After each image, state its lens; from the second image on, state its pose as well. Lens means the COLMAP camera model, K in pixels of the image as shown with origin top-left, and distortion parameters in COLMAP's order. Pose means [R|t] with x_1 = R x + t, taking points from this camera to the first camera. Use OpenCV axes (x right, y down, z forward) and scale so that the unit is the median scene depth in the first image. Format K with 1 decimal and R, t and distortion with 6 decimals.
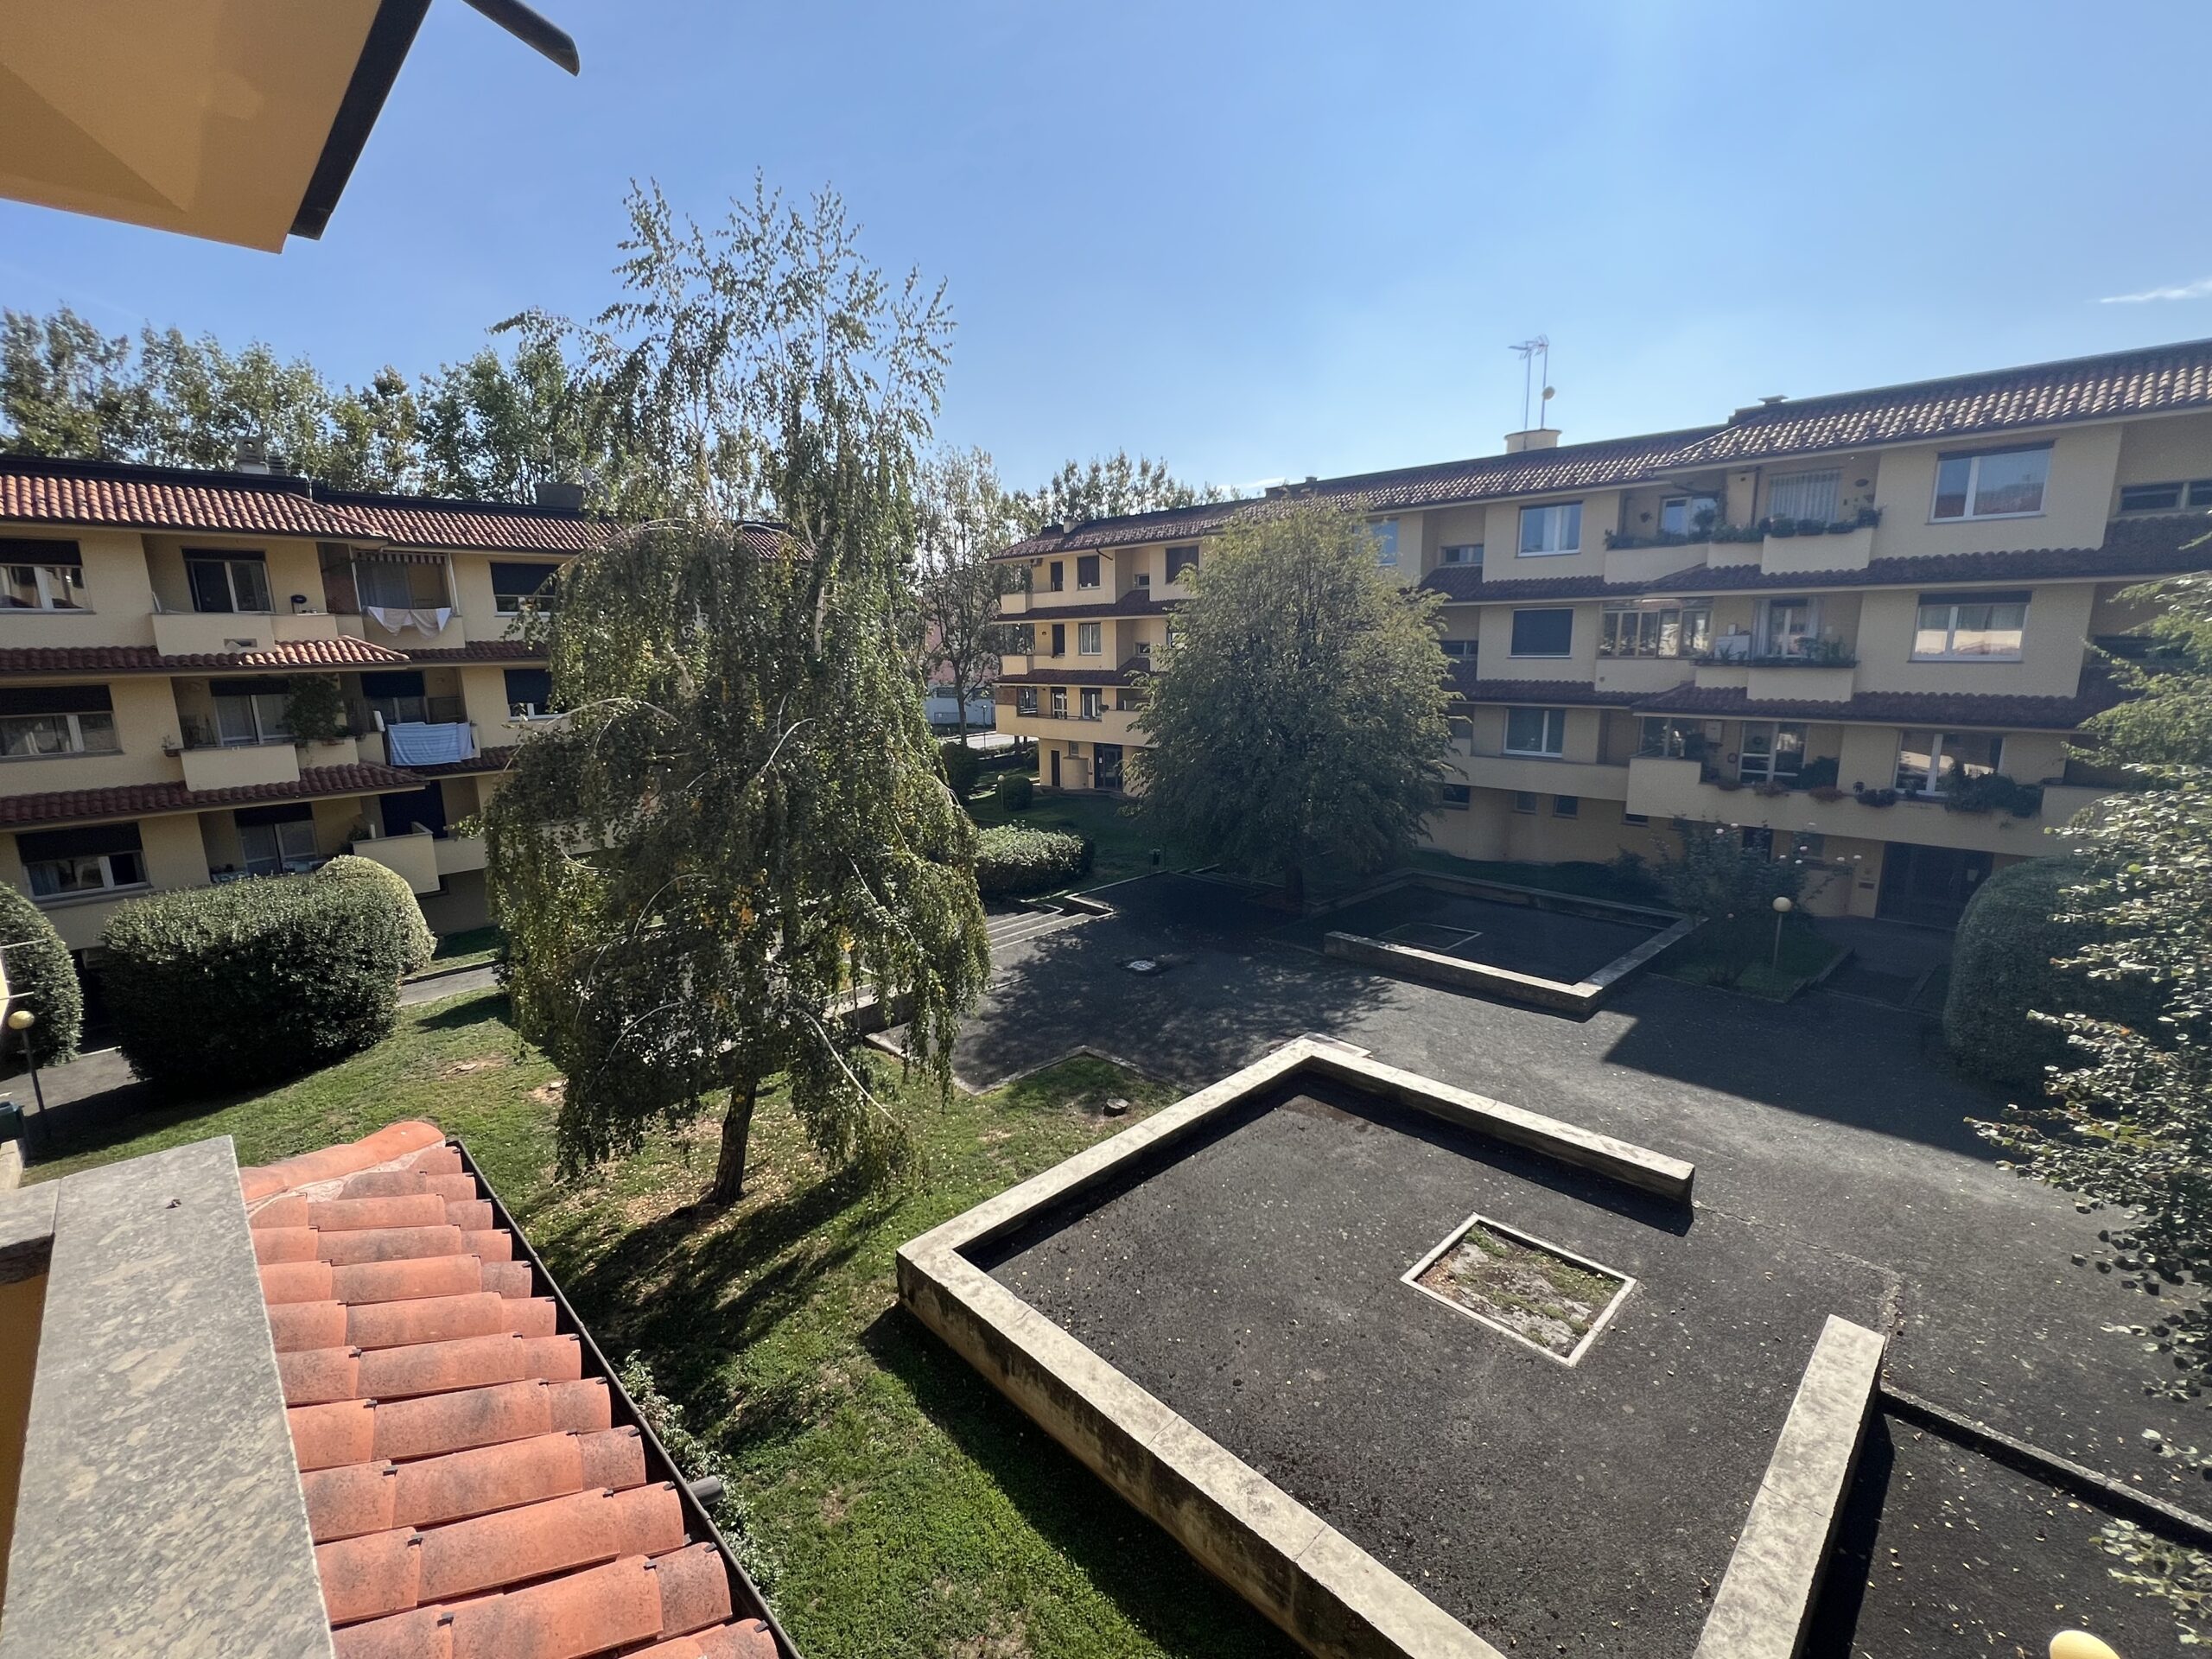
lens RADIAL K [[968.9, 0, 1098.4], [0, 968.9, 825.9], [0, 0, 1]] dist [-0.001764, 0.000416]
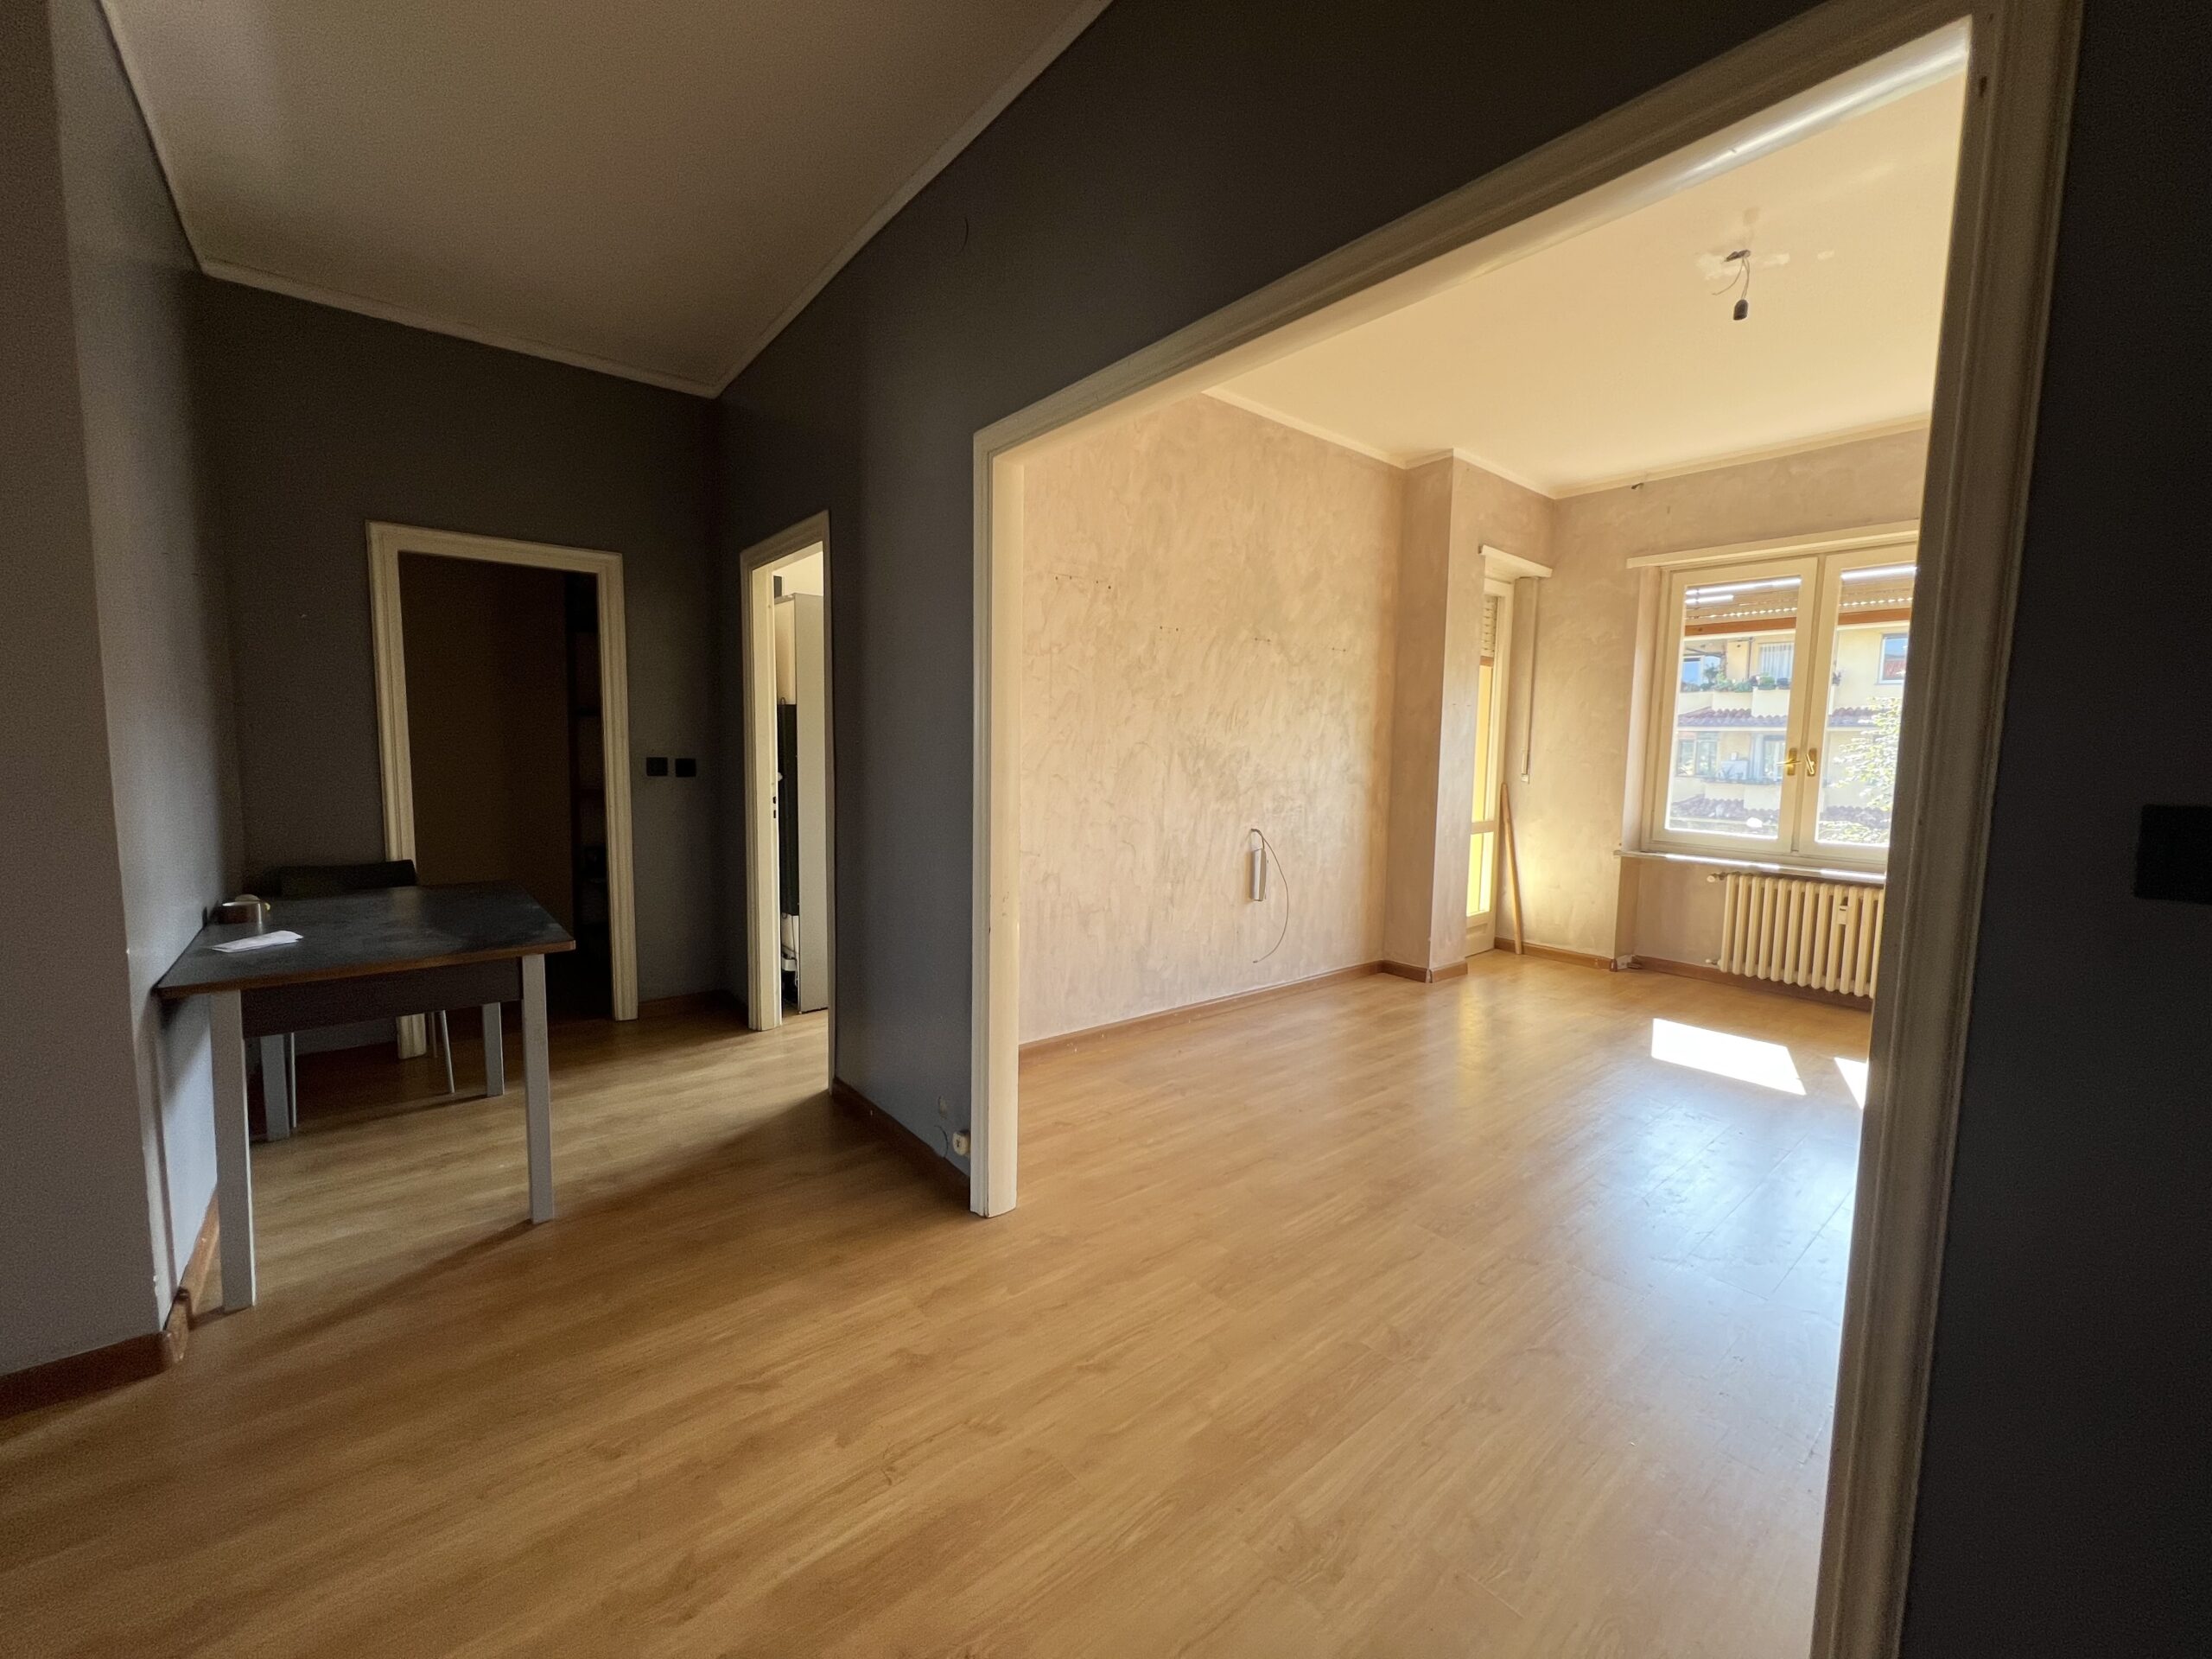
lens RADIAL K [[882.8, 0, 1099.7], [0, 882.8, 824.1], [0, 0, 1]] dist [-0.002570, 0.001218]
pose [[0.994315, 0.043081, -0.097373, -0.091223], [-0.052614, 0.993838, -0.097561, 0.056893], [0.092570, 0.102129, 0.990455, -0.285453]]
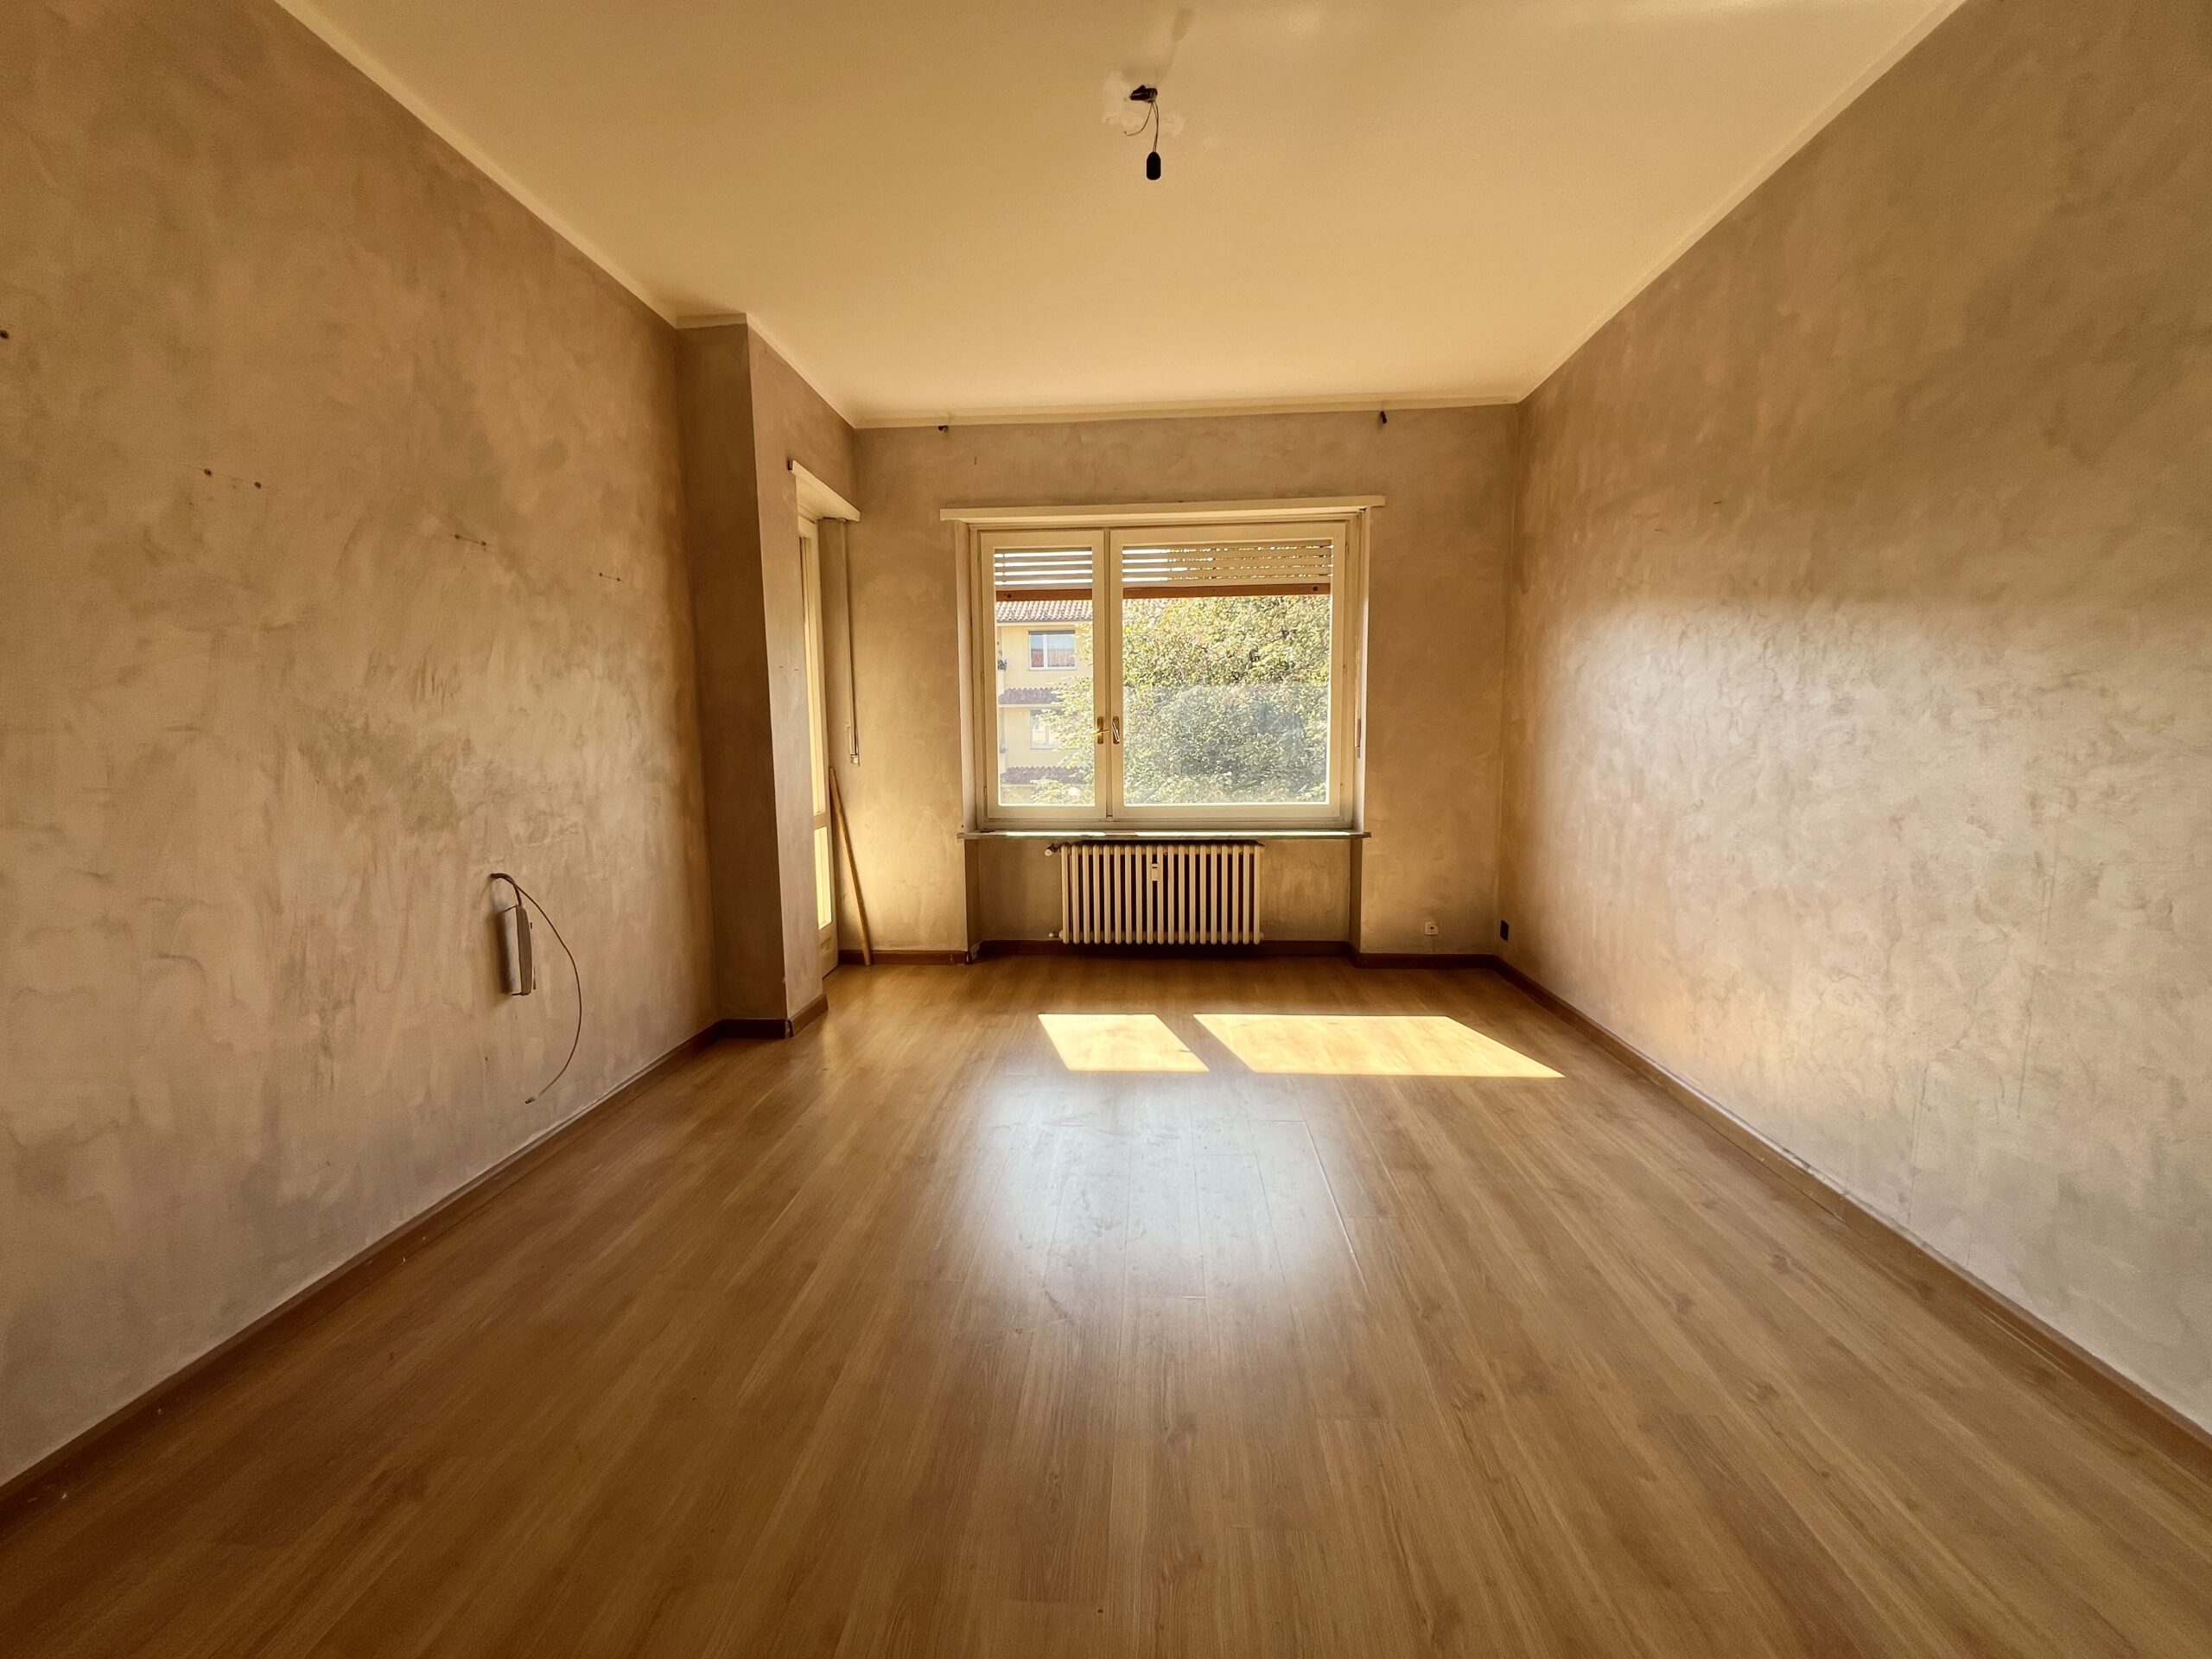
lens RADIAL K [[882.8, 0, 1101.0], [0, 882.8, 824.7], [0, 0, 1]] dist [-0.002570, 0.001218]
pose [[0.753161, -0.065224, 0.654595, -0.091314], [0.124767, 0.991175, -0.044792, 0.046520], [-0.645896, 0.115407, 0.754652, -0.229038]]
